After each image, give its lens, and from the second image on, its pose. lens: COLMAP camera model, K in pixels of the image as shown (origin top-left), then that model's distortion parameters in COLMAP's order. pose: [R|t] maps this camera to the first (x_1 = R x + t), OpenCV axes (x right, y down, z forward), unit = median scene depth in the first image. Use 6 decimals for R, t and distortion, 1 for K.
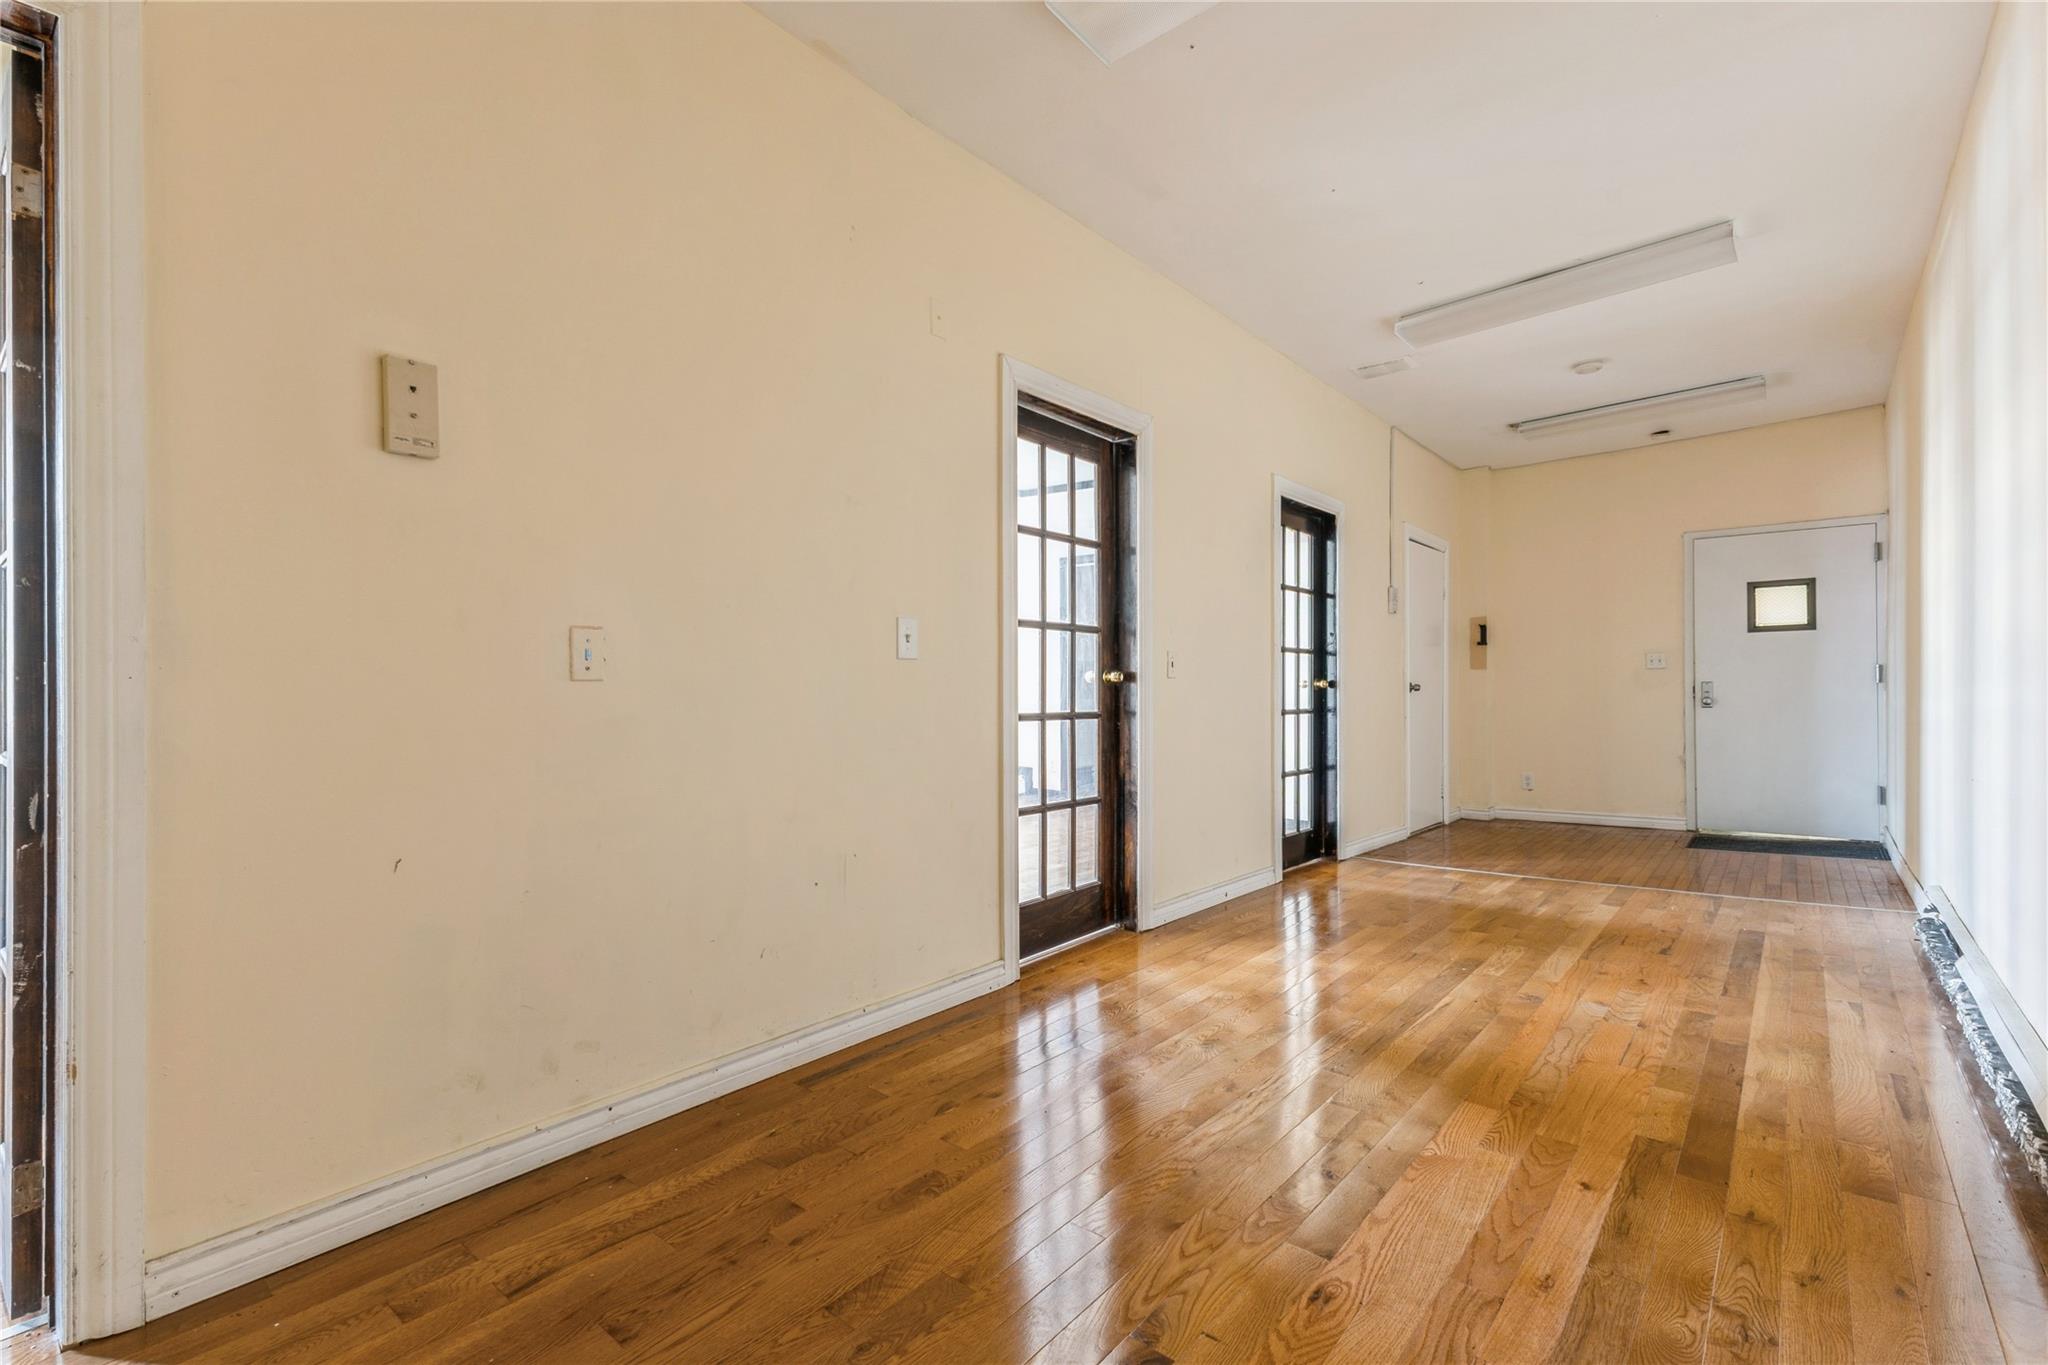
lens RADIAL K [[899.5, 0, 1021.6], [0, 899.5, 690.6], [0, 0, 1]] dist [0.015020, -0.003623]
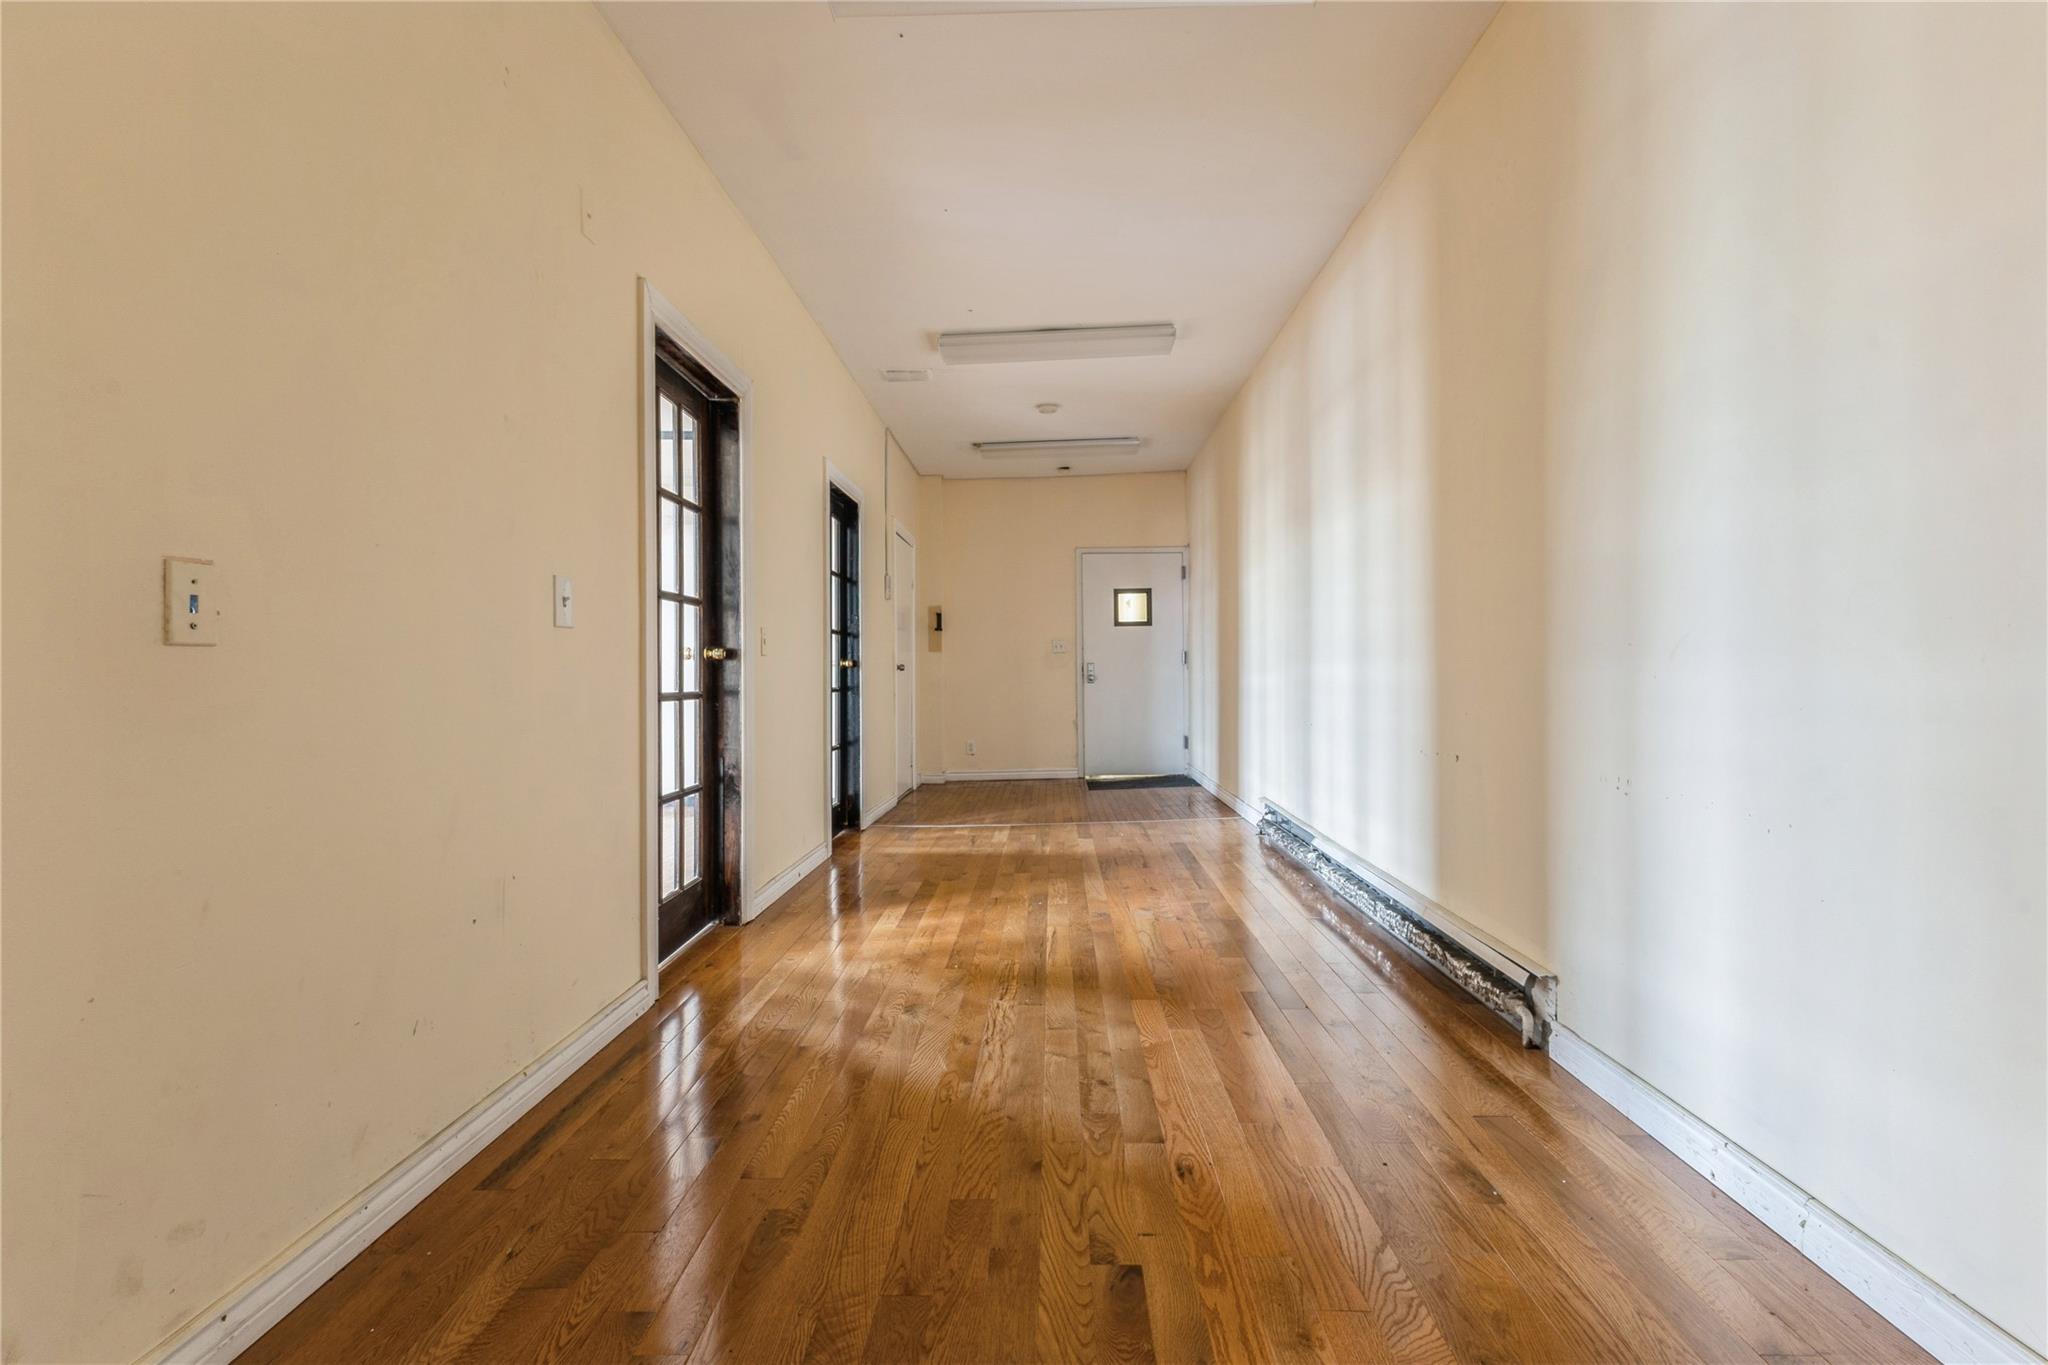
lens RADIAL K [[899.5, 0, 1019.6], [0, 899.5, 669.1], [0, 0, 1]] dist [0.015020, -0.003623]
pose [[0.782210, -0.001197, 0.623013, -0.233504], [0.004444, 0.999983, -0.003658, 0.005599], [-0.622999, 0.005630, 0.782203, 0.082244]]
